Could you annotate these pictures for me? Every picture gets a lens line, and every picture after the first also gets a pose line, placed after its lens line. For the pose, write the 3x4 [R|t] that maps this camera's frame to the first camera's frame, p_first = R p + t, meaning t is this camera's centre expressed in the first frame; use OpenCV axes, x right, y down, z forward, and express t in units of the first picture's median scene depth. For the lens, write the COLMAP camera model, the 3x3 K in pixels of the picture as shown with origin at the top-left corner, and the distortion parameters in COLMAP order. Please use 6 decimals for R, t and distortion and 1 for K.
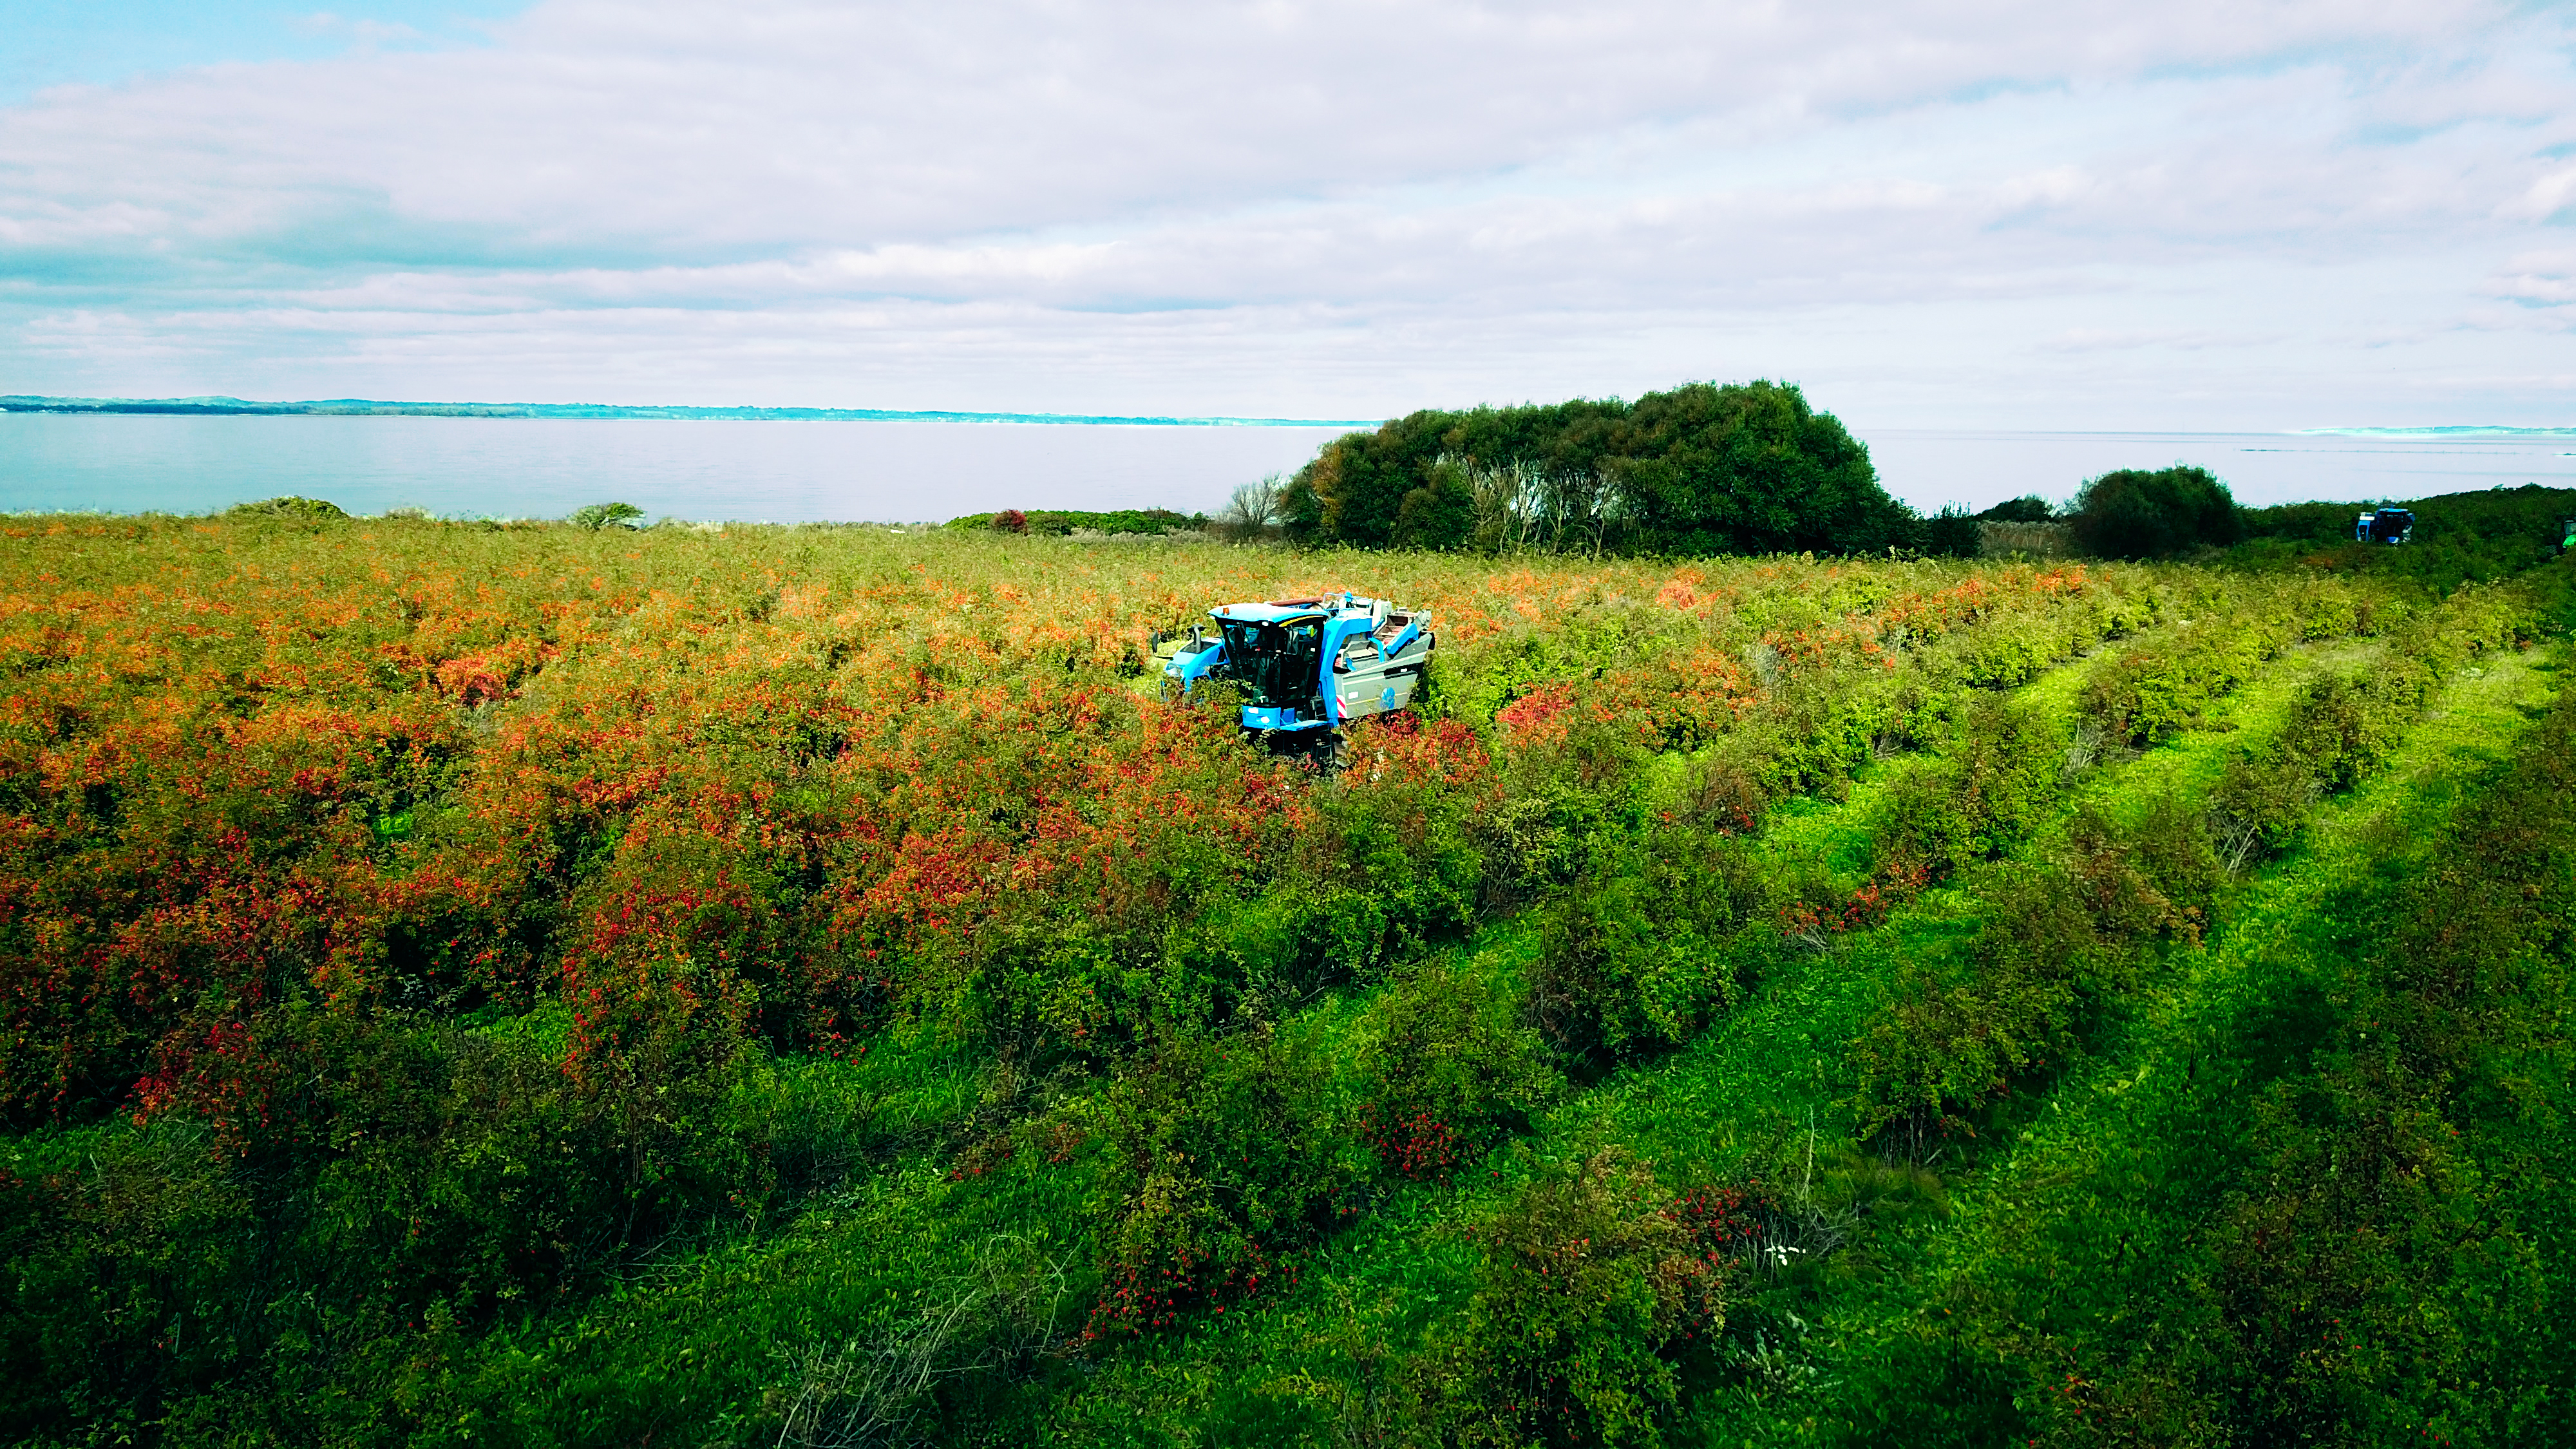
lens RADIAL K [[1974.0, 0, 1254.5], [0, 1974.0, 719.7], [0, 0, 1]] dist [-0.006380, 0.002684]
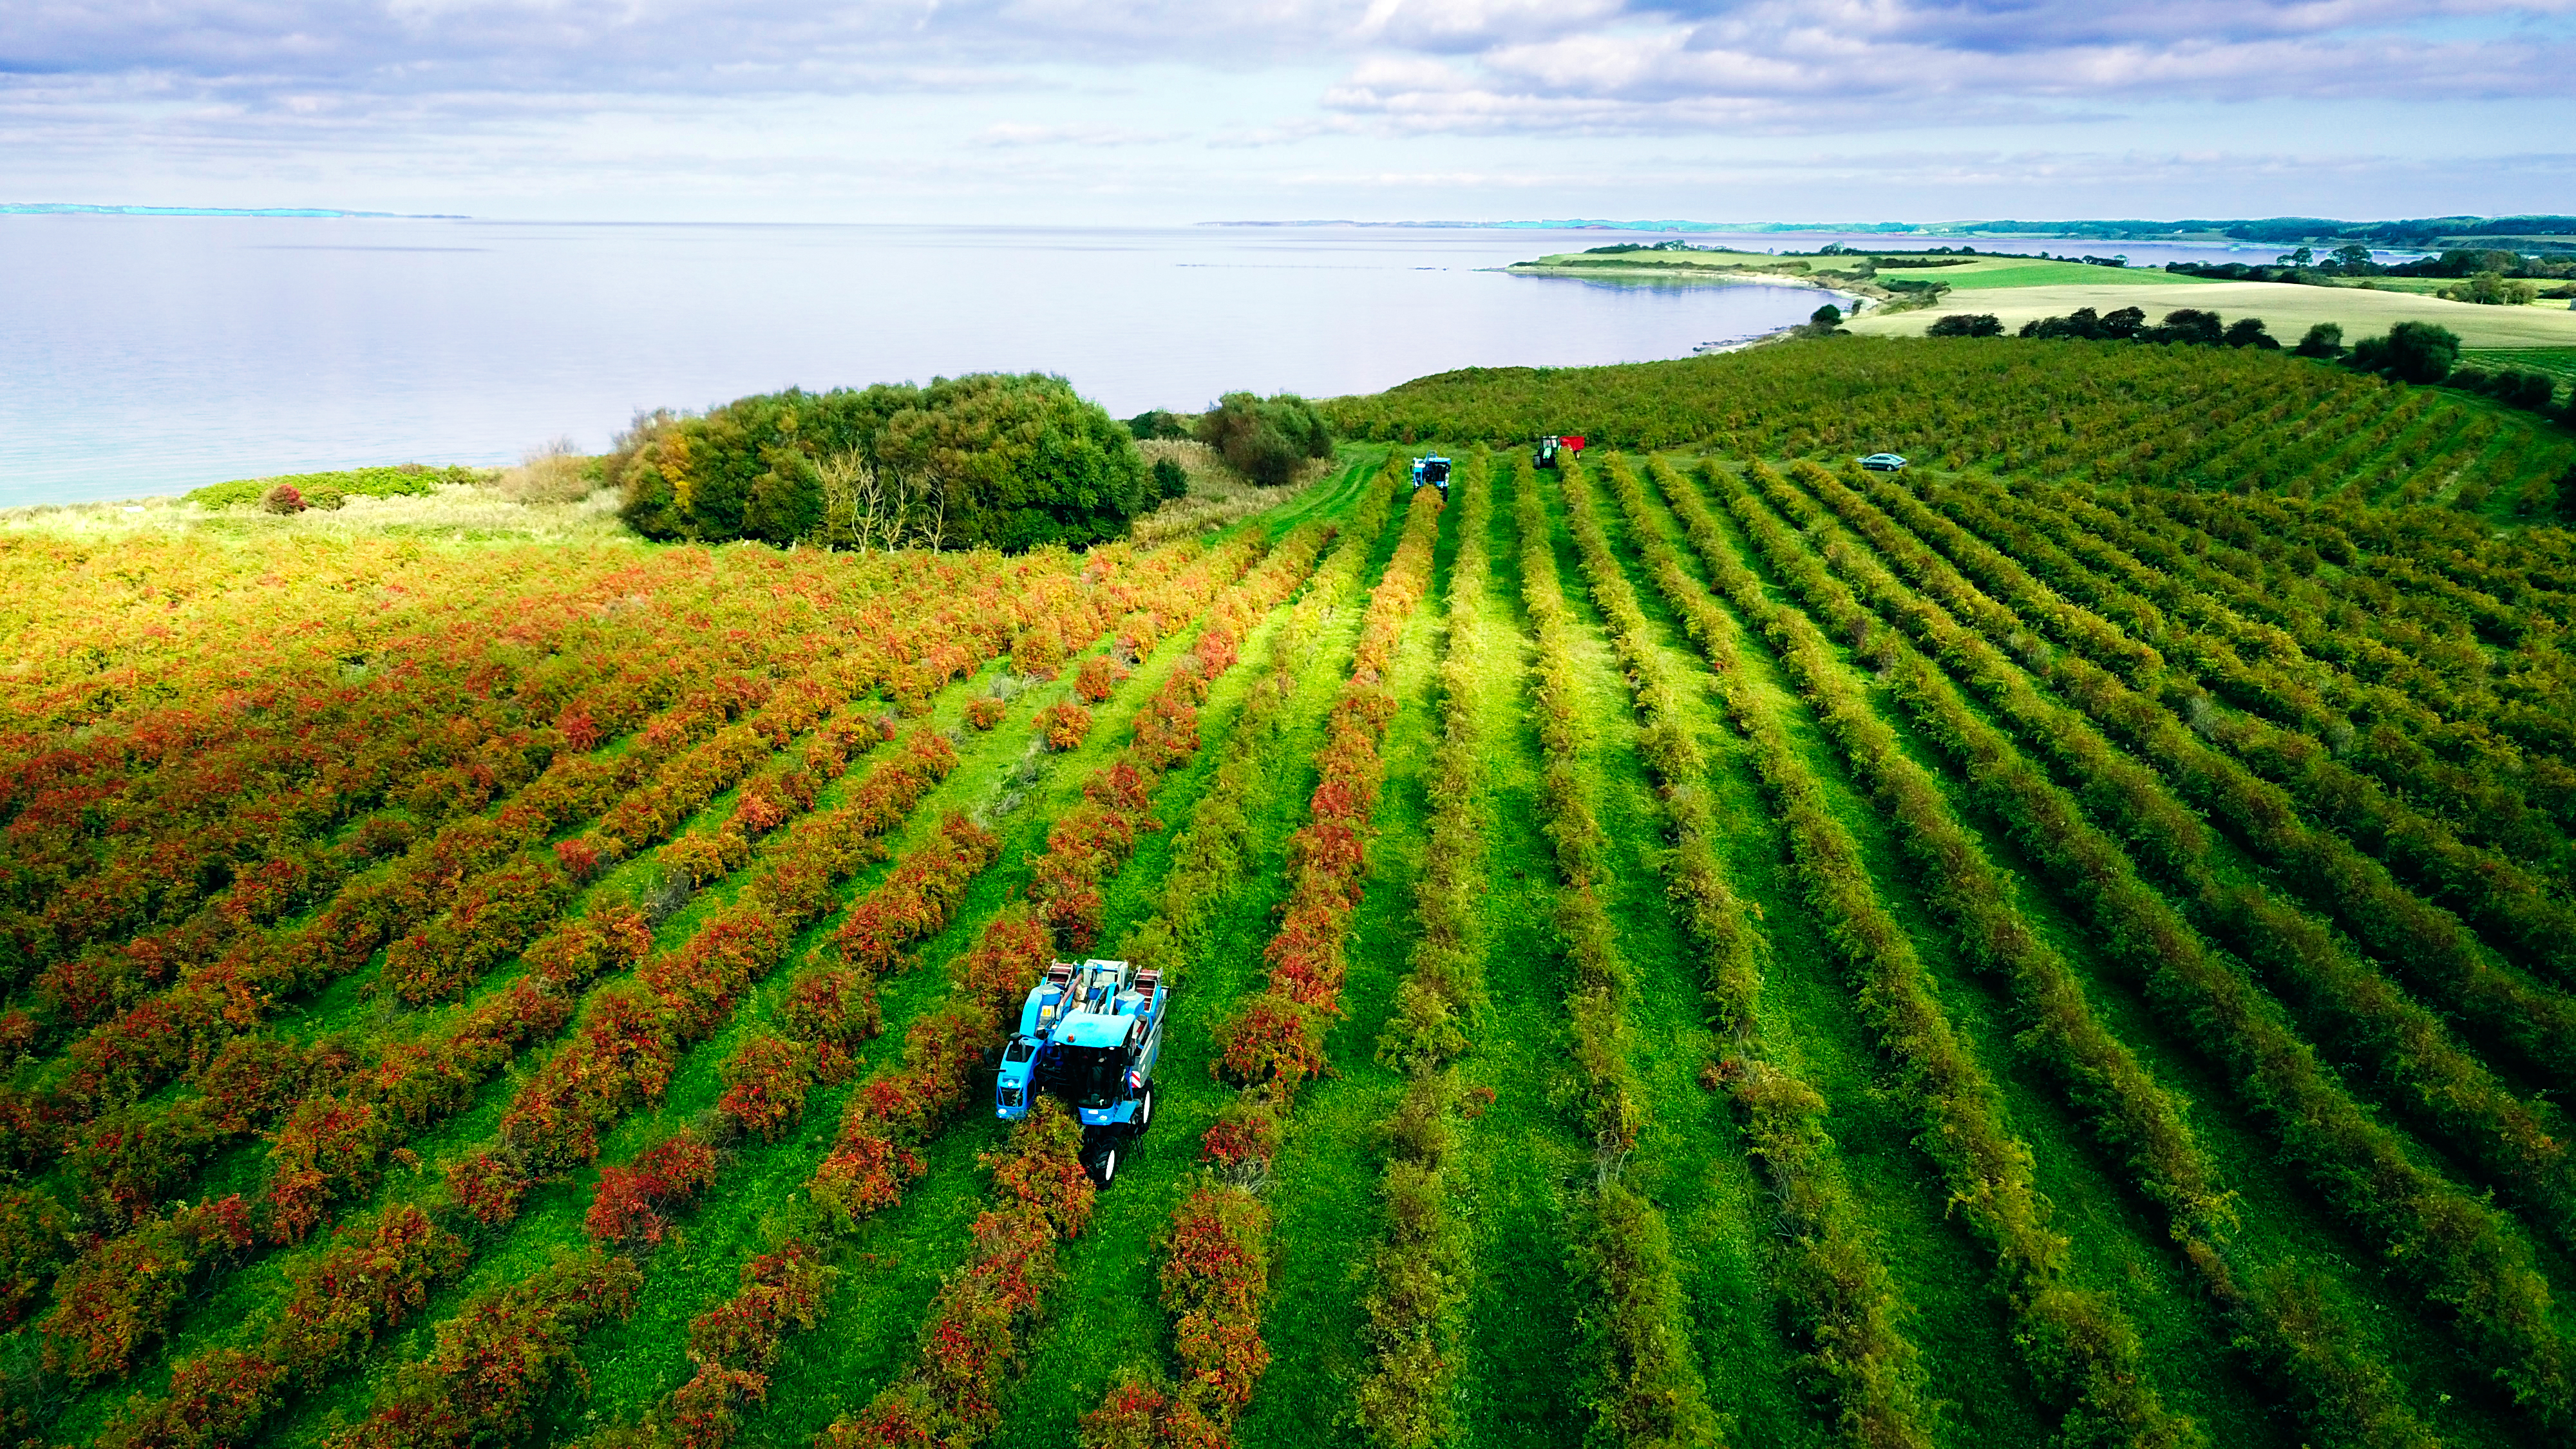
lens RADIAL K [[1939.0, 0, 1281.0], [0, 1939.0, 770.2], [0, 0, 1]] dist [-0.006876, 0.001383]
pose [[0.863810, -0.134623, 0.485500, -0.228194], [0.069132, 0.986196, 0.150458, -0.093669], [-0.499053, -0.096404, 0.861192, -0.149502]]
